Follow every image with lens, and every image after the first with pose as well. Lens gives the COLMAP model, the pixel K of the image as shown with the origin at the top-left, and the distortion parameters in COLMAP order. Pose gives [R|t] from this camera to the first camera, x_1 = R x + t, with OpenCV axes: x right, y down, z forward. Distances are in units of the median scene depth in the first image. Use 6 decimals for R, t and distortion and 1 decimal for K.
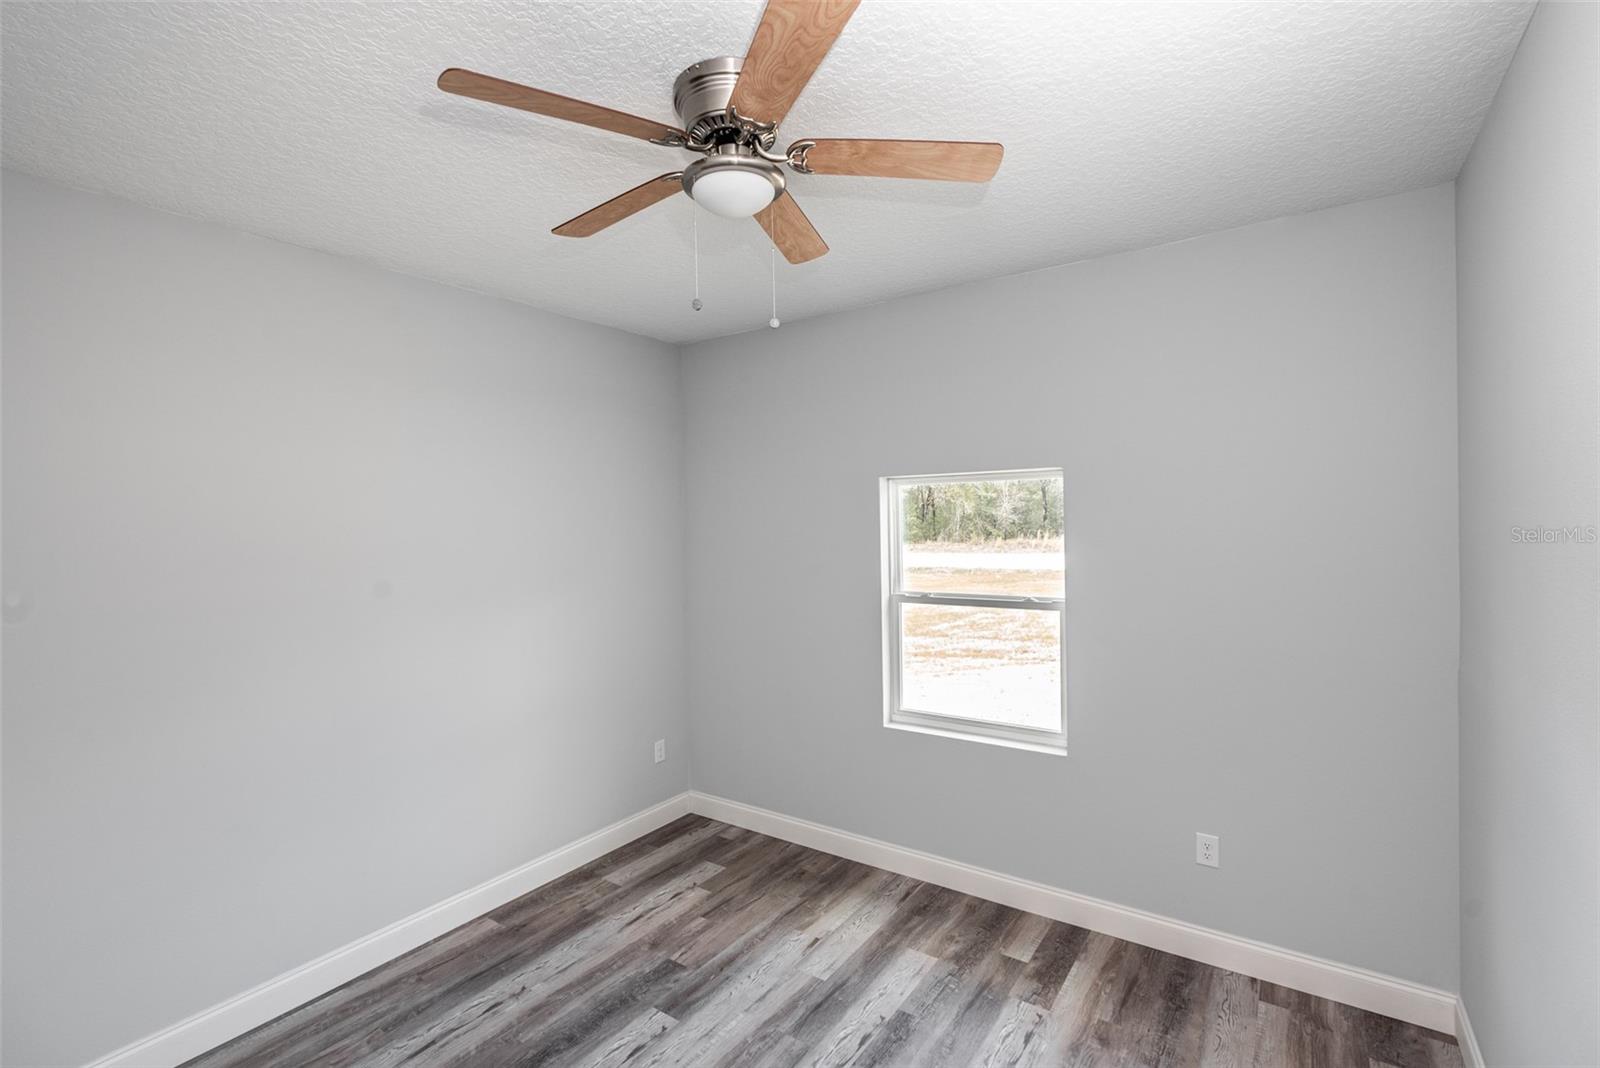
lens RADIAL K [[728.8, 0, 800.0], [0, 728.8, 530.5], [0, 0, 1]] dist [-0.005888, 0.002355]
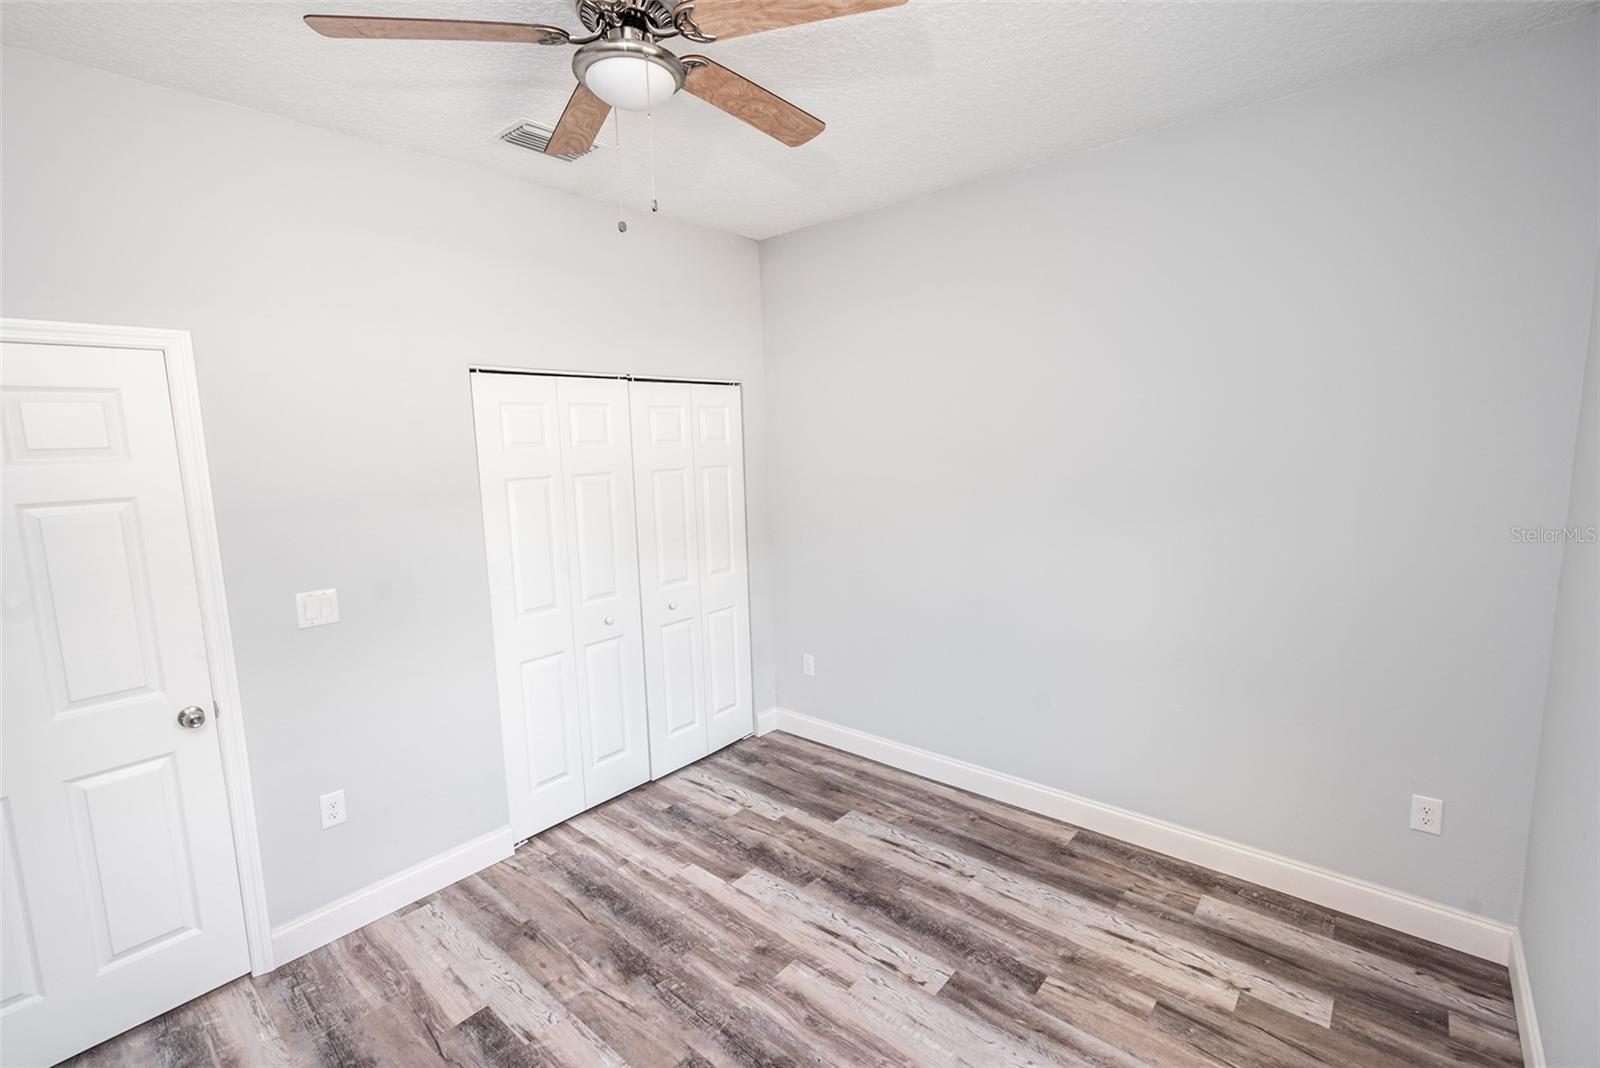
lens RADIAL K [[728.8, 0, 800.0], [0, 728.8, 530.5], [0, 0, 1]] dist [-0.005888, 0.002355]
pose [[-0.109630, 0.149650, -0.982642, 0.543014], [0.016479, 0.988739, 0.148740, -0.014821], [0.993836, 0.000114, -0.110861, 0.798497]]
